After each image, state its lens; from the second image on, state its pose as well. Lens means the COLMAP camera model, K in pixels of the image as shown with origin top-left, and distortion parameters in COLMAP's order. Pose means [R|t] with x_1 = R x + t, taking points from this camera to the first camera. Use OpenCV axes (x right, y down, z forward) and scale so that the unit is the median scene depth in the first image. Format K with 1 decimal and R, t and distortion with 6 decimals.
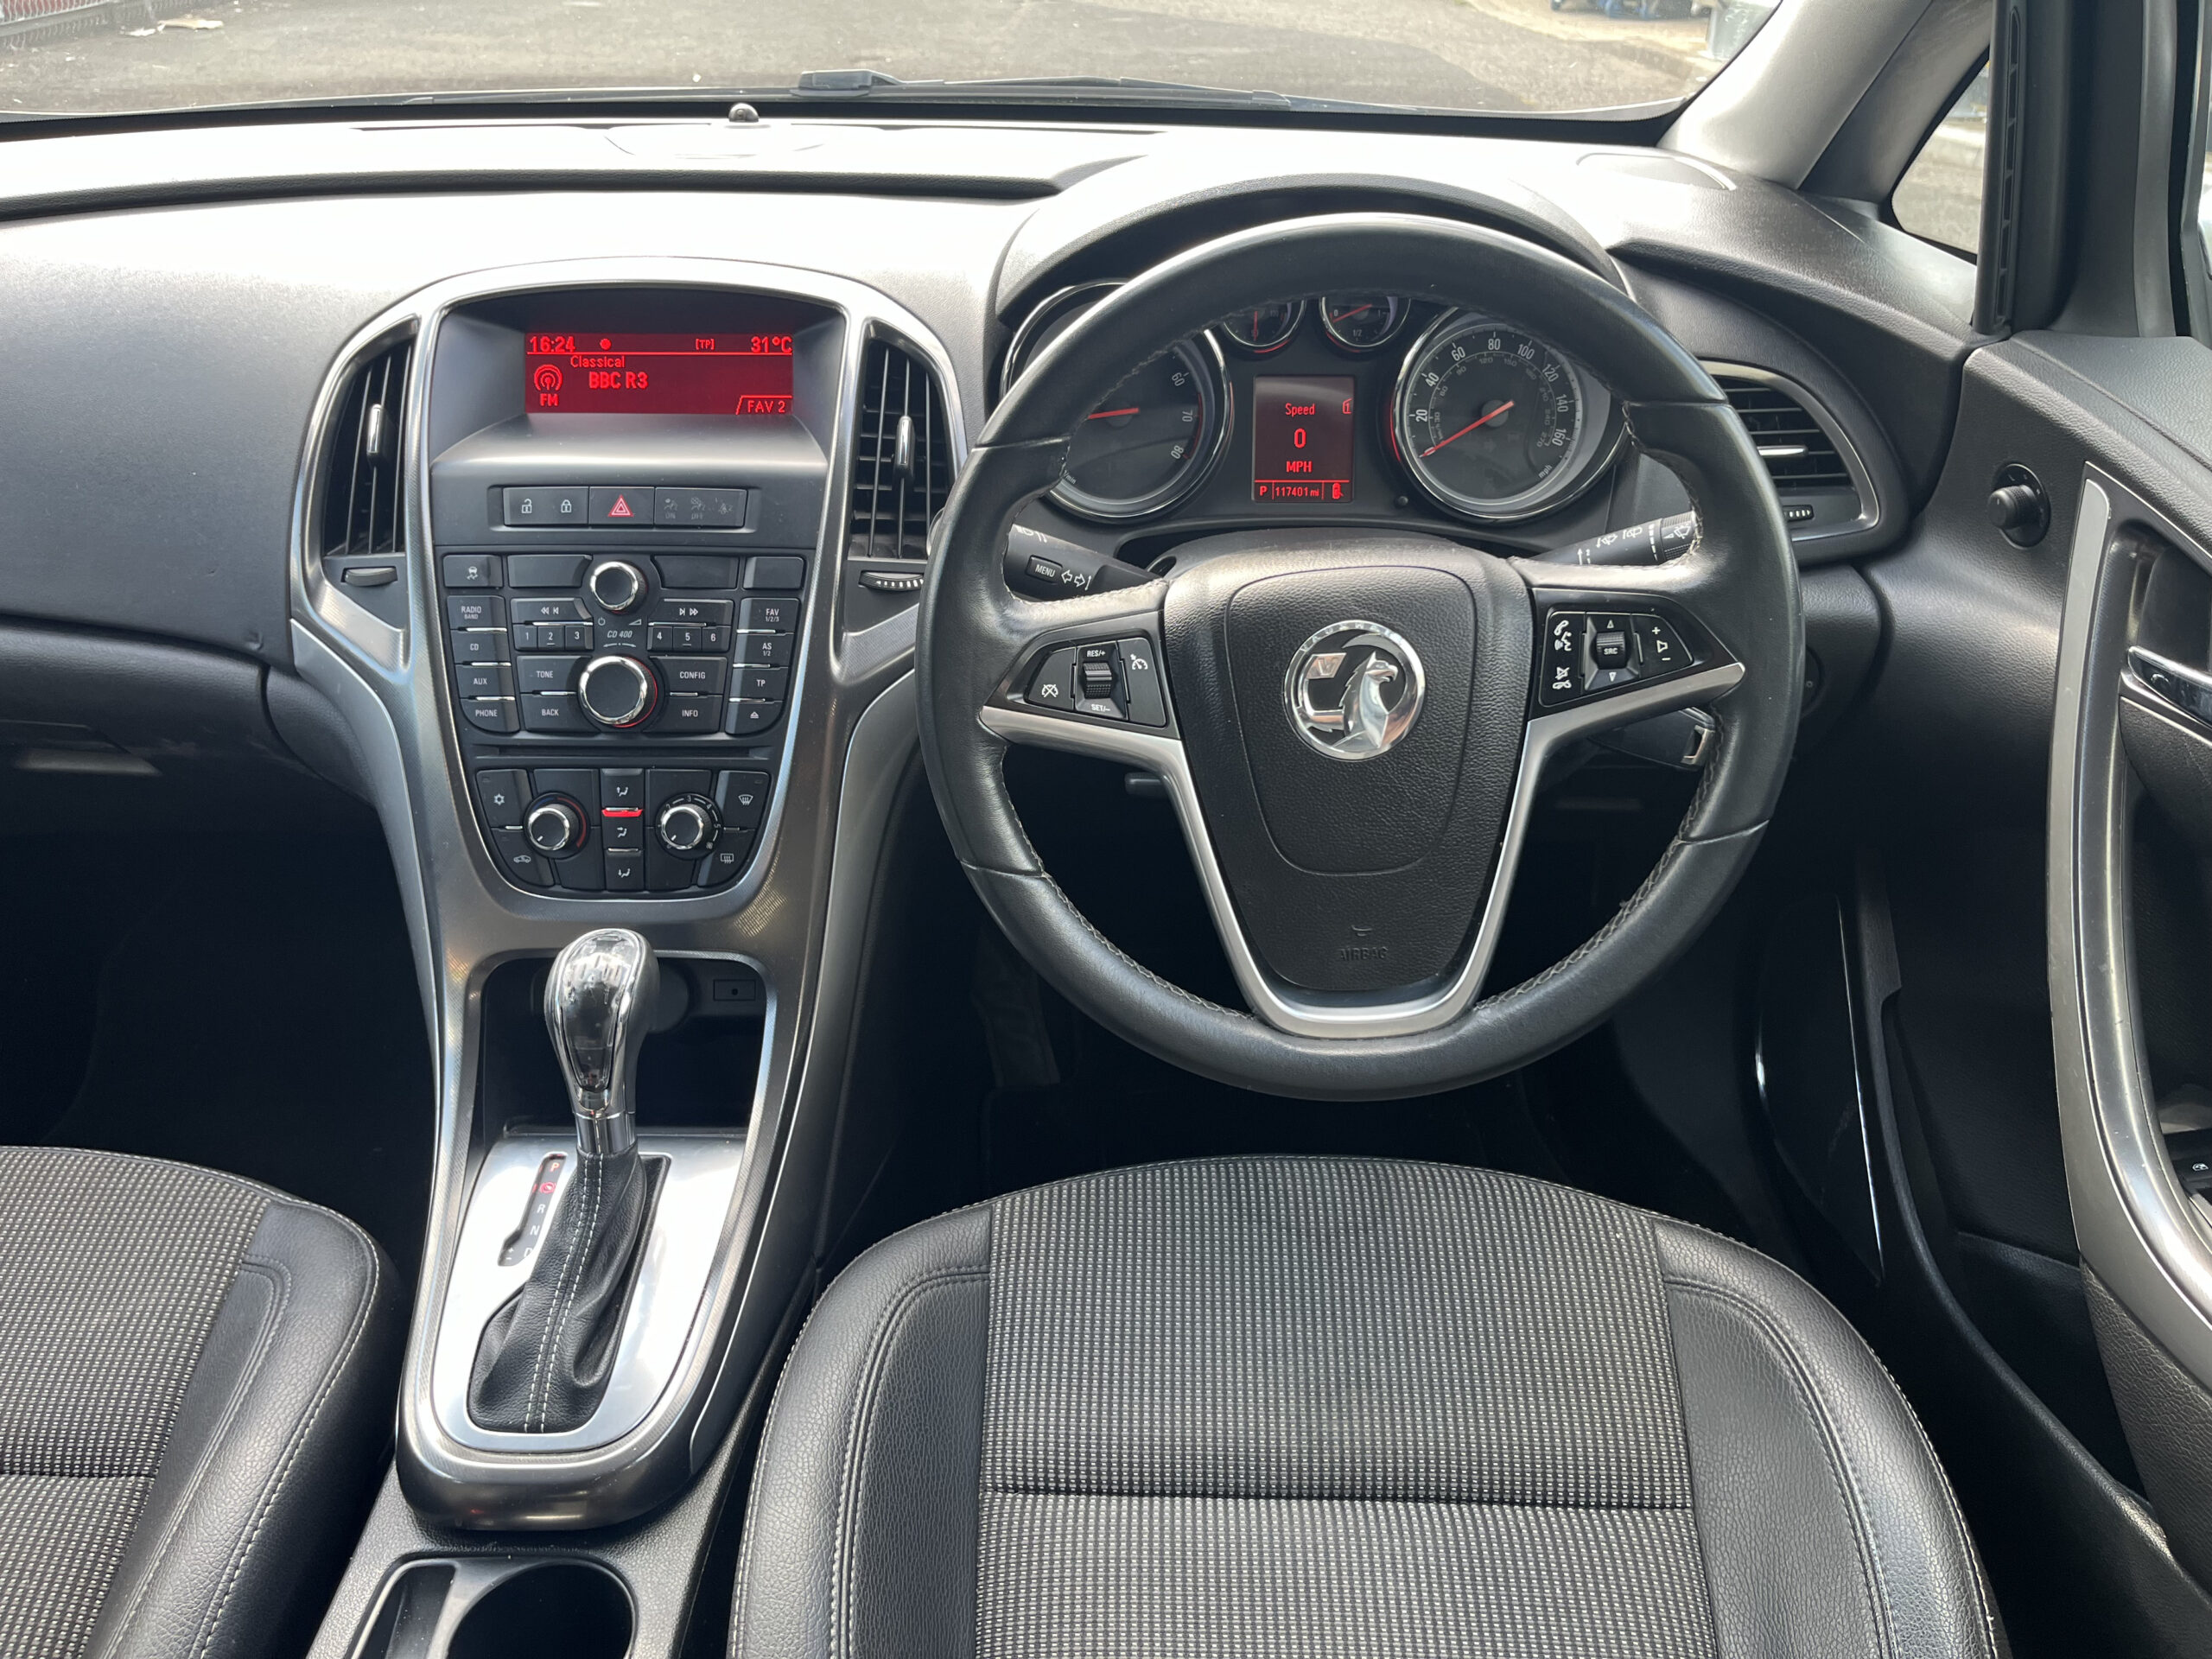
lens RADIAL K [[1675.2, 0, 1110.2], [0, 1675.2, 775.6], [0, 0, 1]] dist [0.086881, -0.109087]
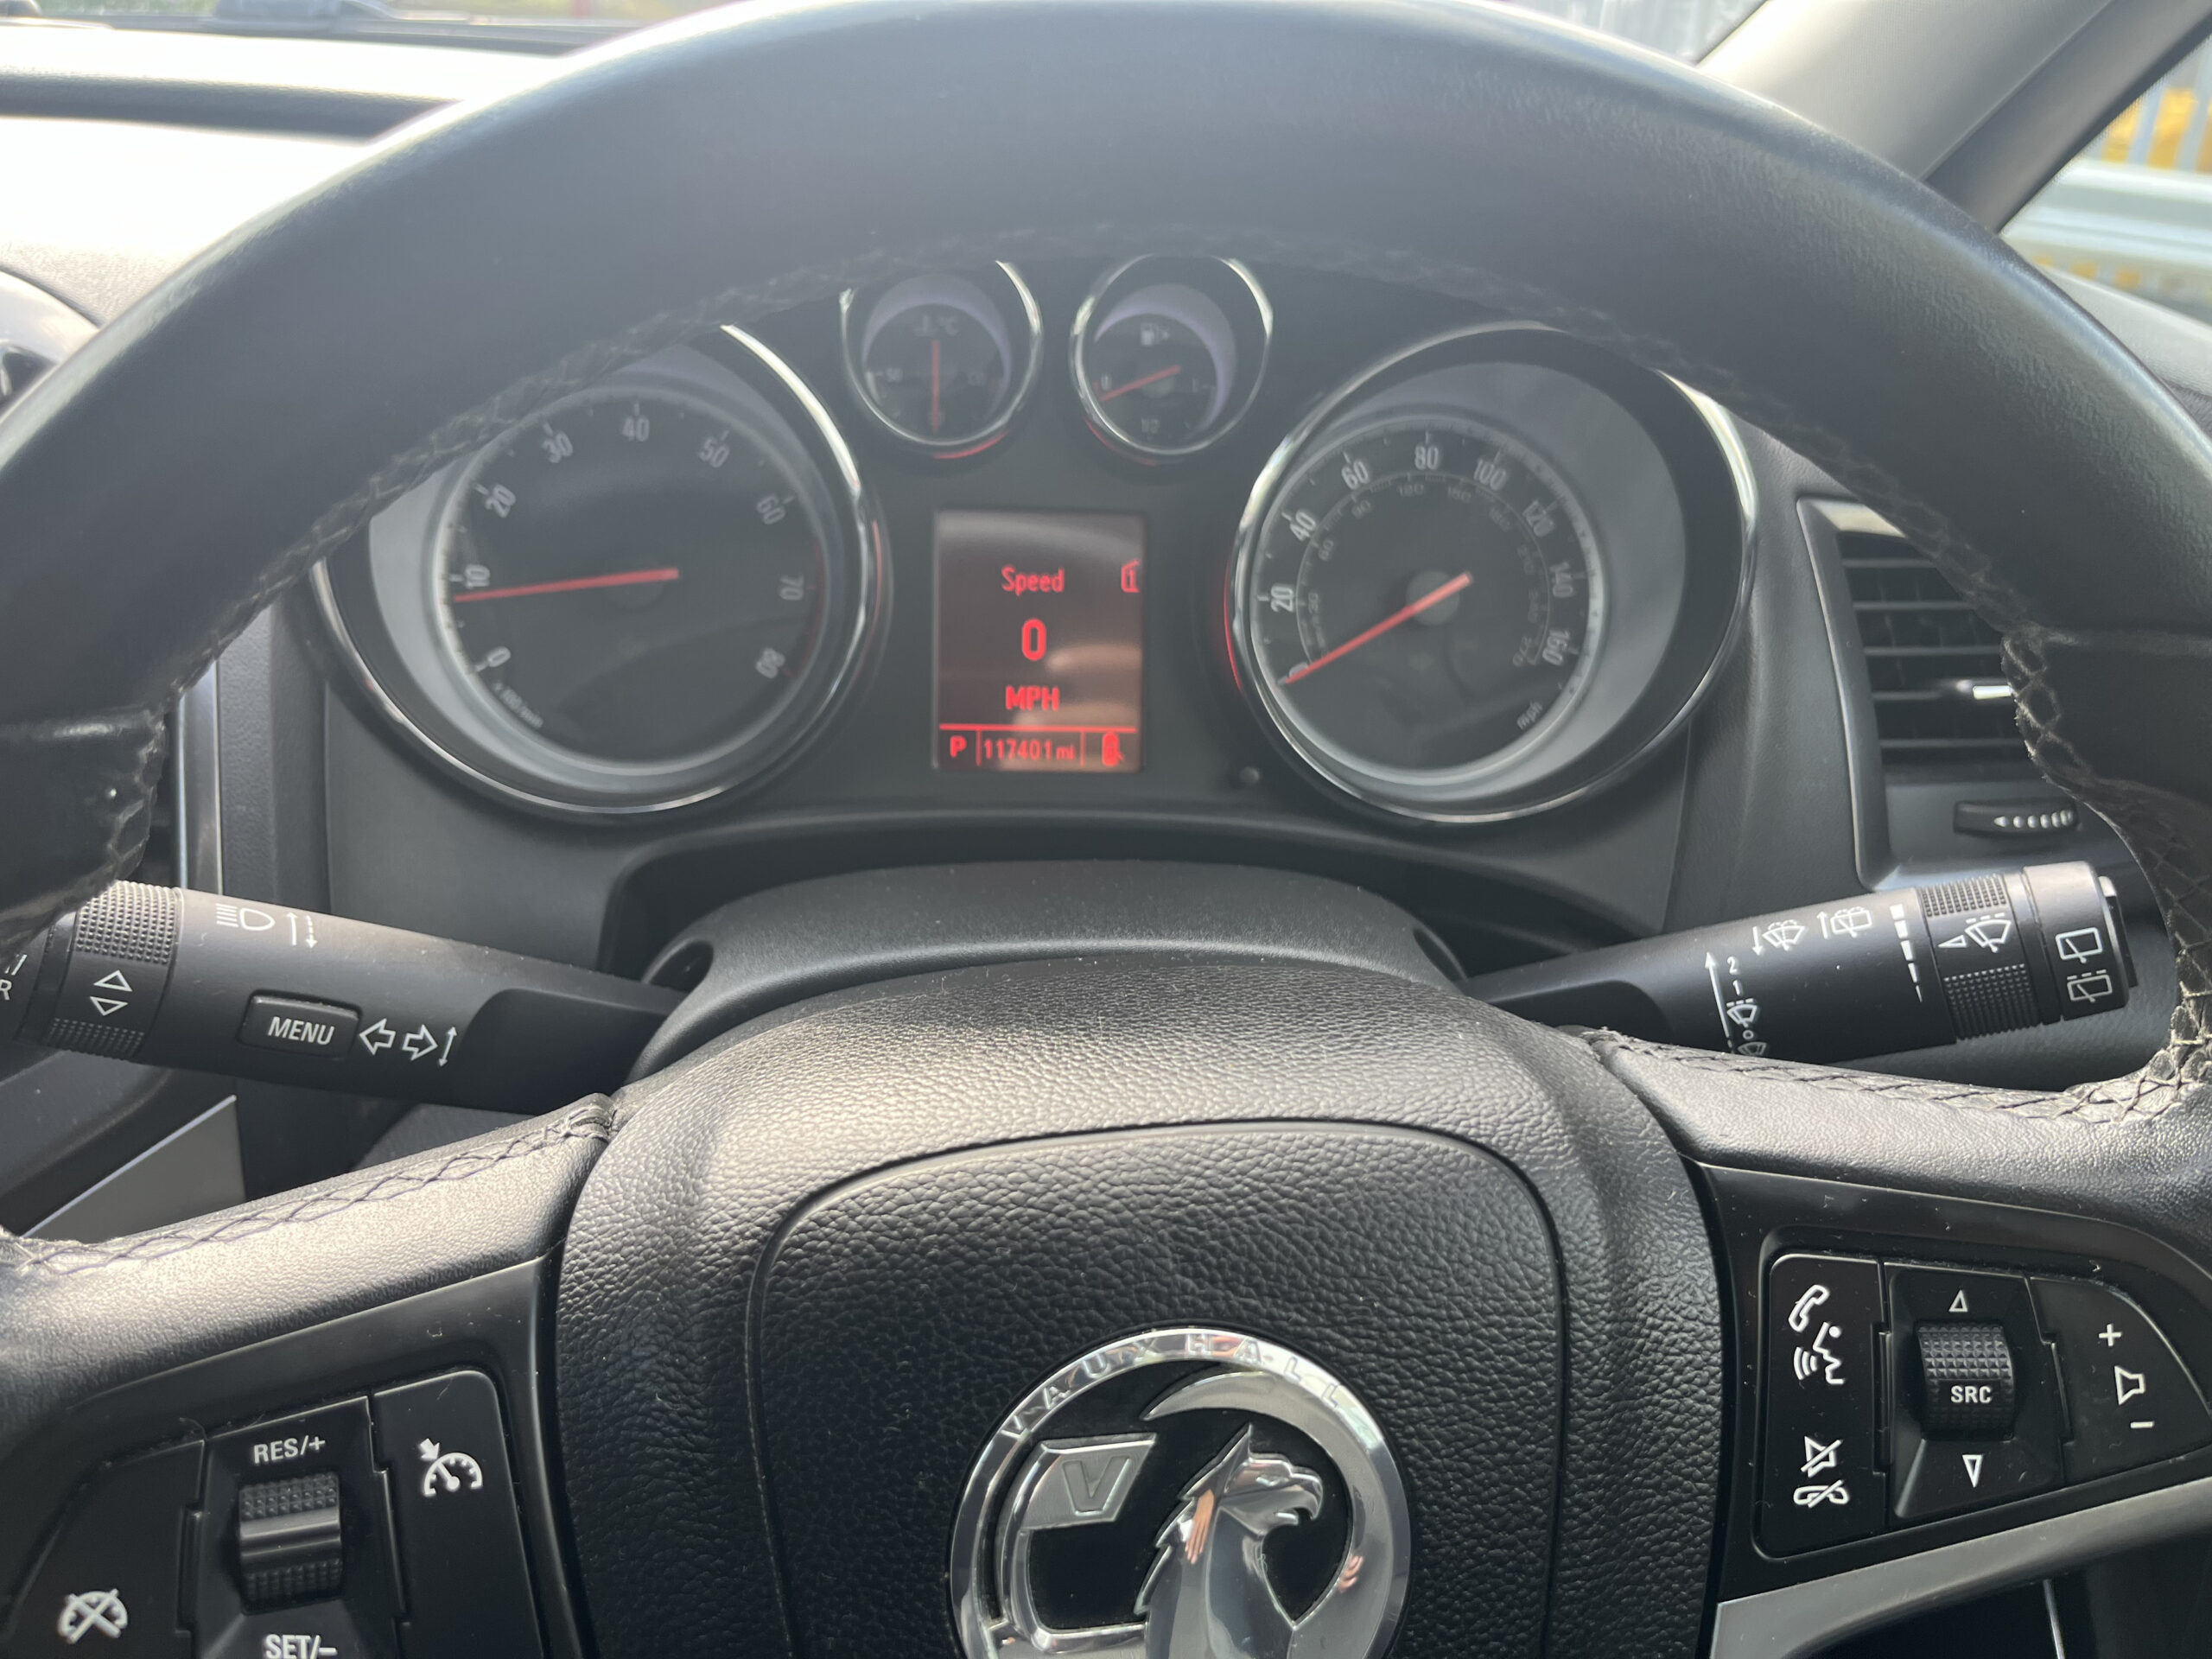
lens RADIAL K [[1686.0, 0, 1106.0], [0, 1686.0, 829.5], [0, 0, 1]] dist [0.136747, -0.178343]
pose [[0.991068, 0.000354, 0.133359, 0.070064], [0.005219, 0.999127, -0.041439, -0.128416], [-0.133258, 0.041765, 0.990201, 0.532129]]
